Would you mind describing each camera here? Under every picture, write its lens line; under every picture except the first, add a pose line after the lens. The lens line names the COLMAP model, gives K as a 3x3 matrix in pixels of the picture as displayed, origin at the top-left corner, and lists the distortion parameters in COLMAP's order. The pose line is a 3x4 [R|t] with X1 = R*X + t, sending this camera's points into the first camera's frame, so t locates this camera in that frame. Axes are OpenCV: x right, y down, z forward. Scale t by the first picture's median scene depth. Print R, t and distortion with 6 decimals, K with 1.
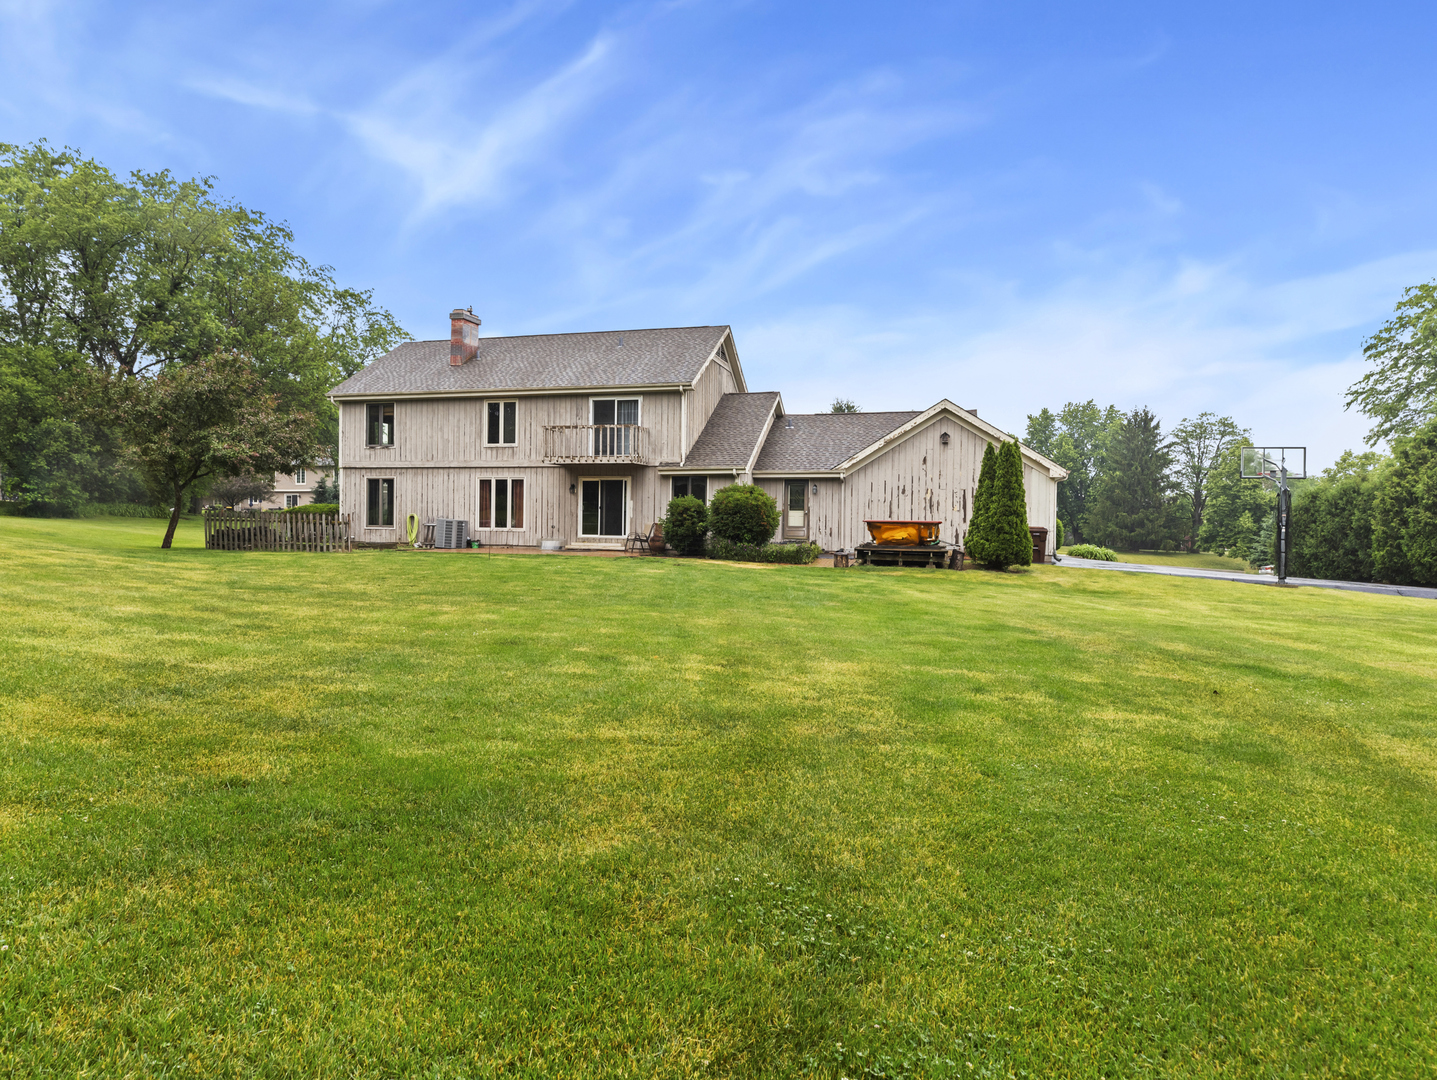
lens RADIAL K [[855.9, 0, 713.0], [0, 855.9, 544.5], [0, 0, 1]] dist [-0.006249, 0.002907]
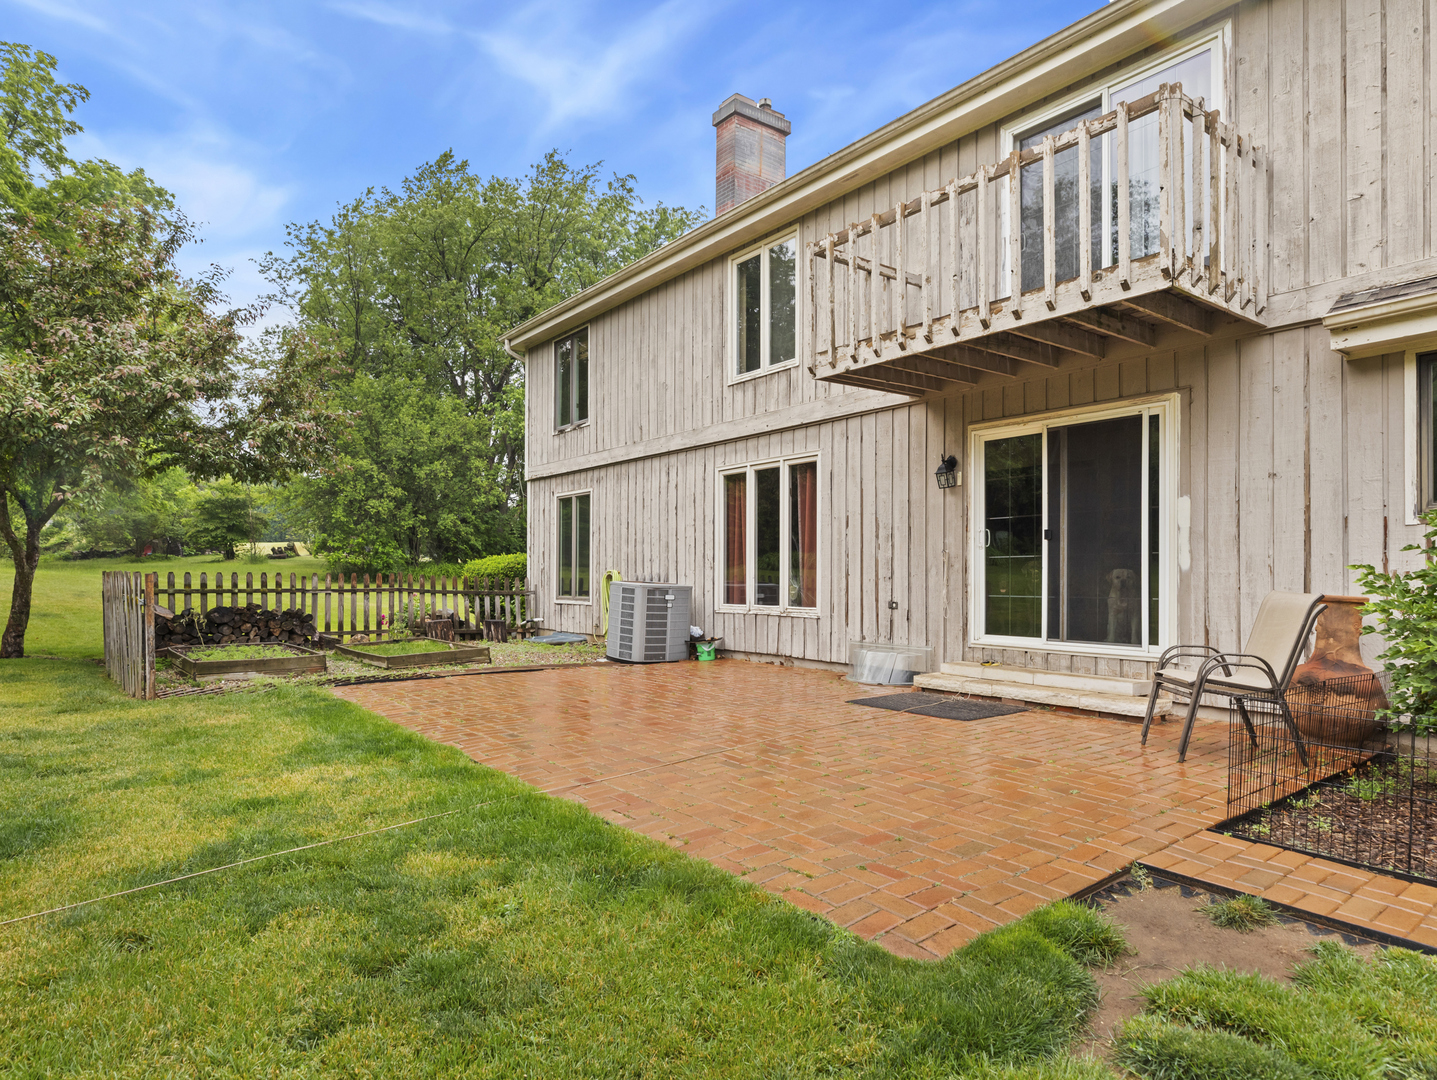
lens RADIAL K [[855.9, 0, 704.9], [0, 855.9, 564.8], [0, 0, 1]] dist [-0.006249, 0.002907]
pose [[0.805494, -0.020552, -0.592248, -0.060738], [-0.005971, 0.999066, -0.042790, -0.021324], [0.592575, 0.038004, 0.804619, 0.708071]]
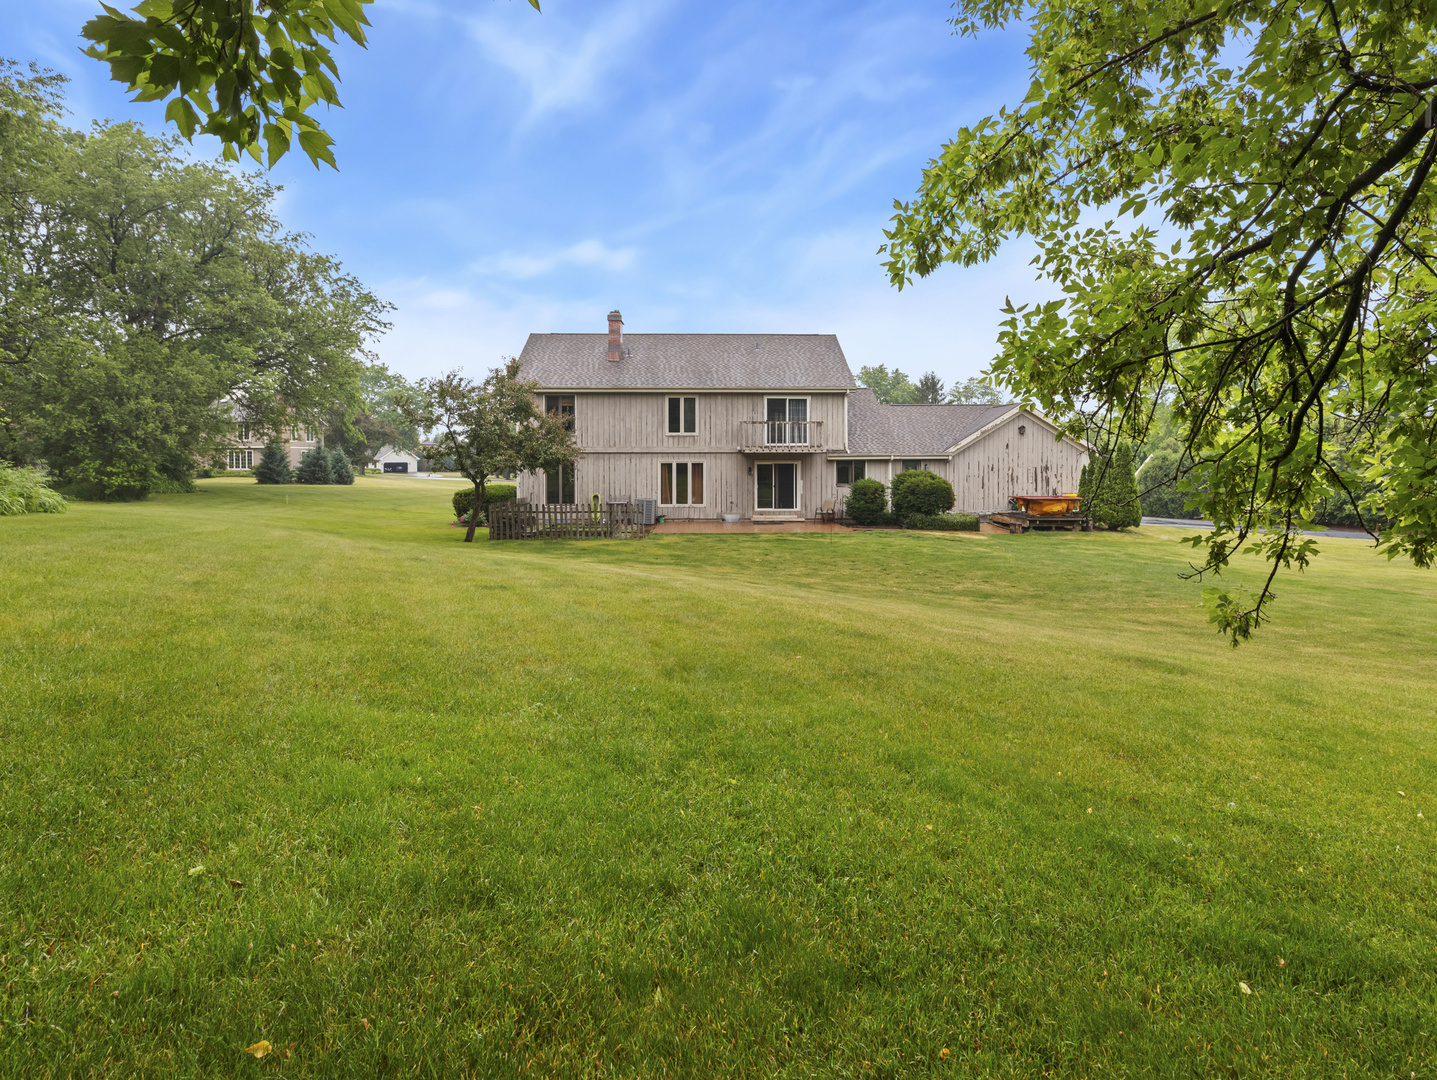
lens RADIAL K [[740.0, 0, 721.8], [0, 740.0, 528.6], [0, 0, 1]] dist [-0.003988, -0.000395]
pose [[0.955151, -0.045208, 0.292649, -0.502067], [0.023450, 0.996721, 0.077436, -0.064291], [-0.295190, -0.067101, 0.953079, 0.000583]]
